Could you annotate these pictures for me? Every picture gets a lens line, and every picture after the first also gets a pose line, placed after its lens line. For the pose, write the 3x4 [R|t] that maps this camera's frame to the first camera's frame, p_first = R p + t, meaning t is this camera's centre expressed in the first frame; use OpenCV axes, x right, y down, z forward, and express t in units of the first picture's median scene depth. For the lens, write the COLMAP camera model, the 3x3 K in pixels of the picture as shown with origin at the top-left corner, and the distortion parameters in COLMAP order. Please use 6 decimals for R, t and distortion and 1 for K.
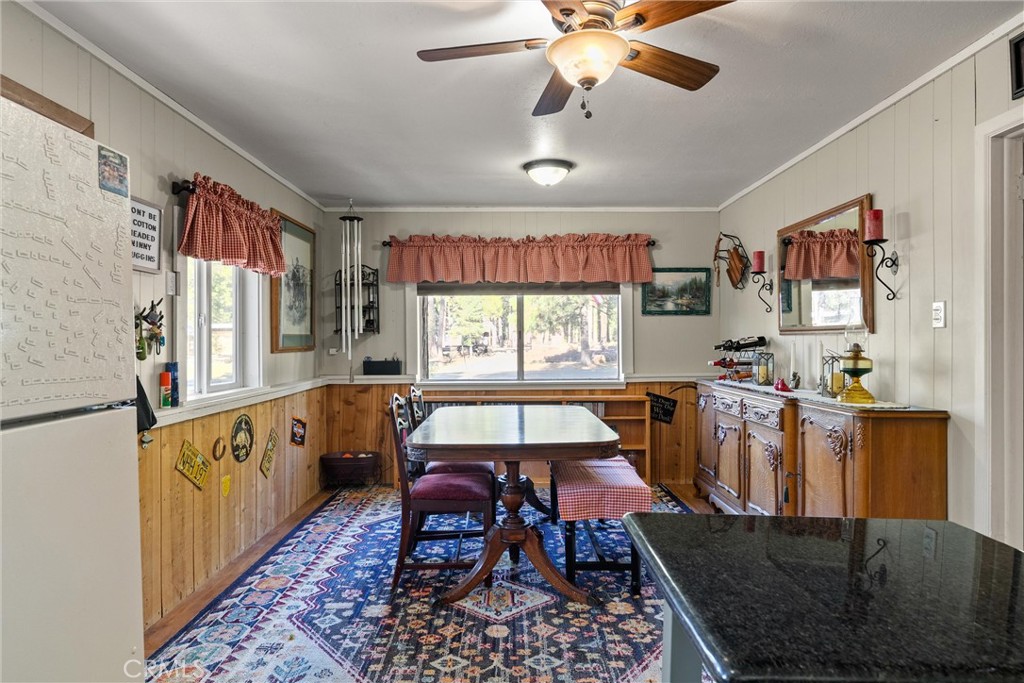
lens RADIAL K [[711.5, 0, 512.1], [0, 711.5, 339.7], [0, 0, 1]] dist [-0.000518, 0.000331]
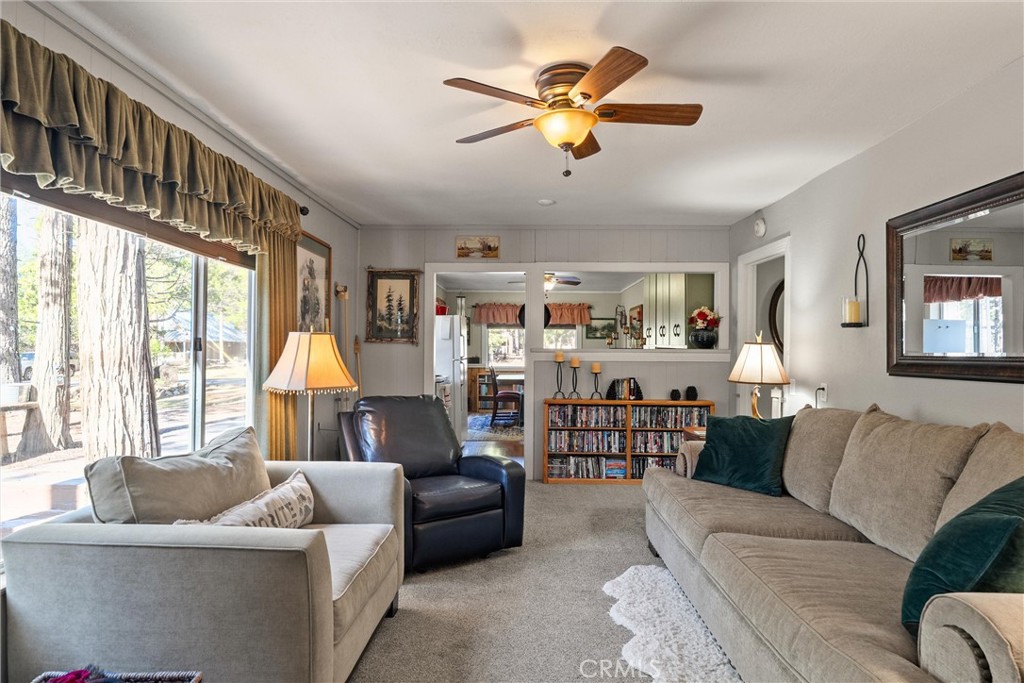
lens RADIAL K [[711.5, 0, 512.2], [0, 711.5, 344.0], [0, 0, 1]] dist [-0.000518, 0.000331]
pose [[0.999710, 0.011568, -0.021108, -0.003507], [-0.011704, 0.999912, -0.006315, -0.000750], [0.021033, 0.006561, 0.999757, -1.267605]]
